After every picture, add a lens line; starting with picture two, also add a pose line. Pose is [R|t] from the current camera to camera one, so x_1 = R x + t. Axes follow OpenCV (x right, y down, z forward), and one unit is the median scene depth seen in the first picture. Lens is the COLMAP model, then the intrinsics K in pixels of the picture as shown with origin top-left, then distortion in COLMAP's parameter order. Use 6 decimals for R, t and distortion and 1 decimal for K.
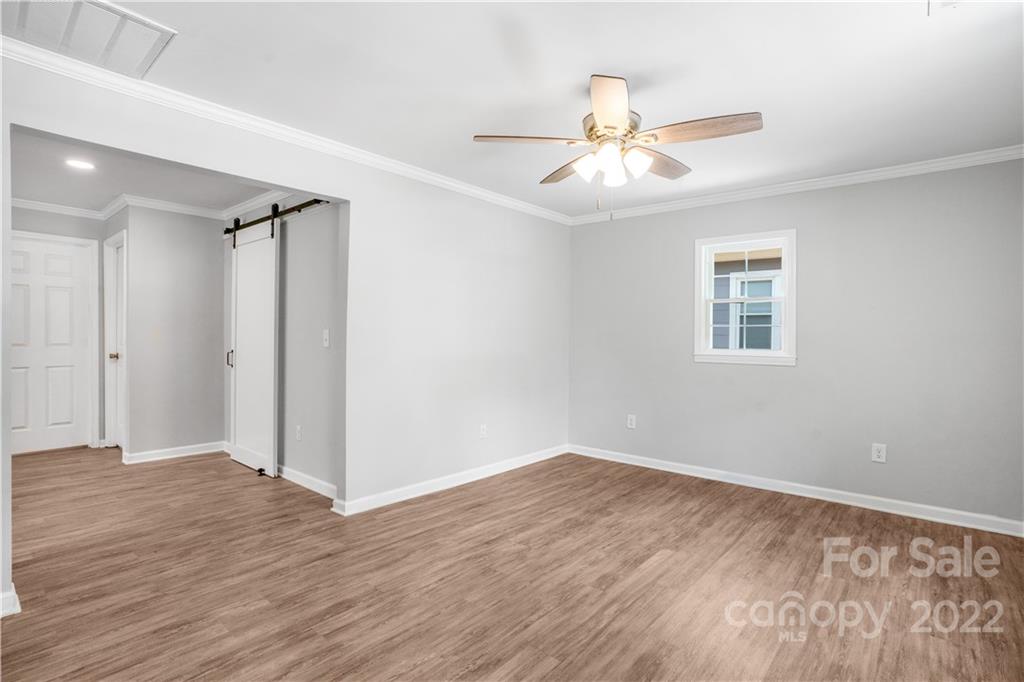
lens RADIAL K [[505.8, 0, 512.0], [0, 505.8, 341.0], [0, 0, 1]] dist [-0.002485, 0.000710]
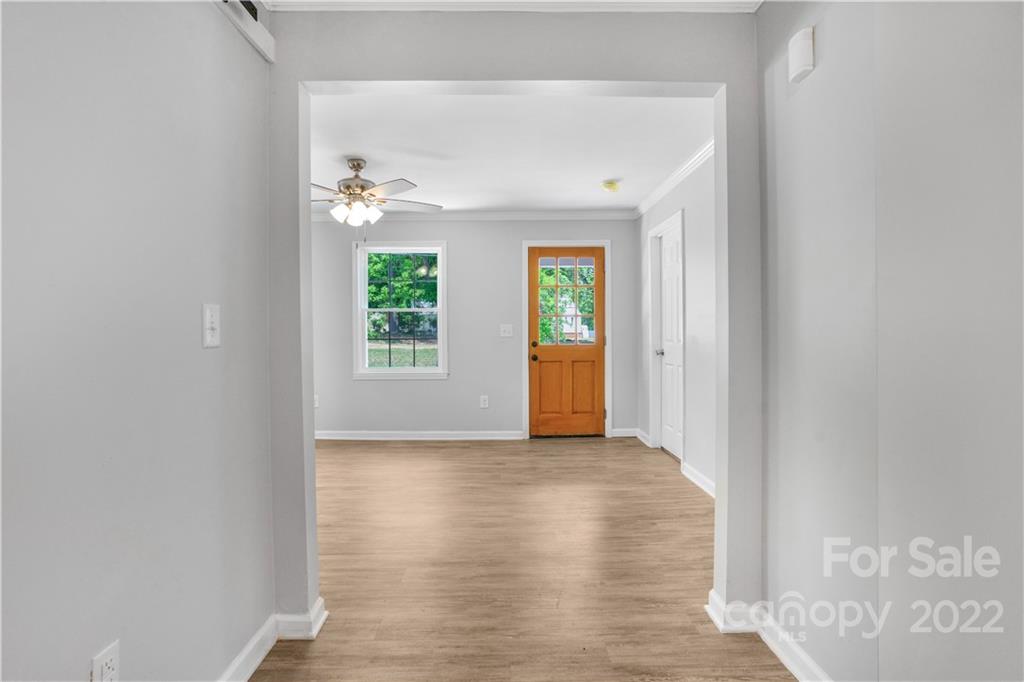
lens RADIAL K [[505.8, 0, 512.0], [0, 505.8, 341.0], [0, 0, 1]] dist [-0.002485, 0.000710]
pose [[-0.671678, -0.029571, 0.740253, -1.117094], [-0.006220, 0.999393, 0.034278, -0.009514], [-0.740817, 0.018419, -0.671454, 1.503358]]
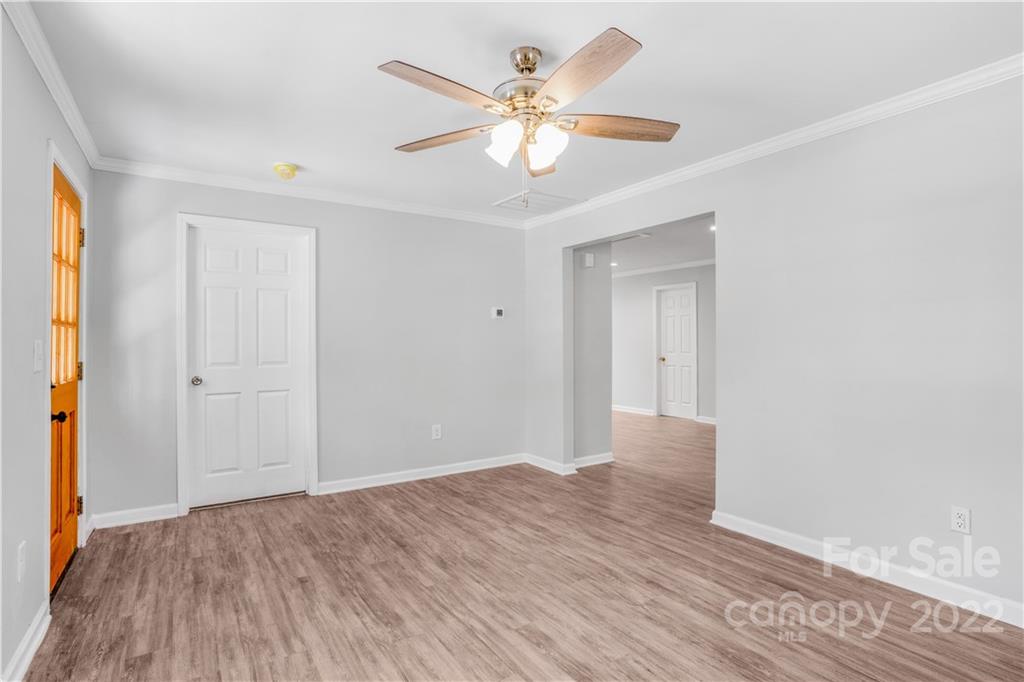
lens RADIAL K [[505.8, 0, 512.0], [0, 505.8, 341.0], [0, 0, 1]] dist [-0.002485, 0.000710]
pose [[-0.274089, -0.026164, -0.961348, 0.911587], [0.000153, 0.999629, -0.027250, 0.015742], [0.961704, -0.007616, -0.273984, 1.087595]]
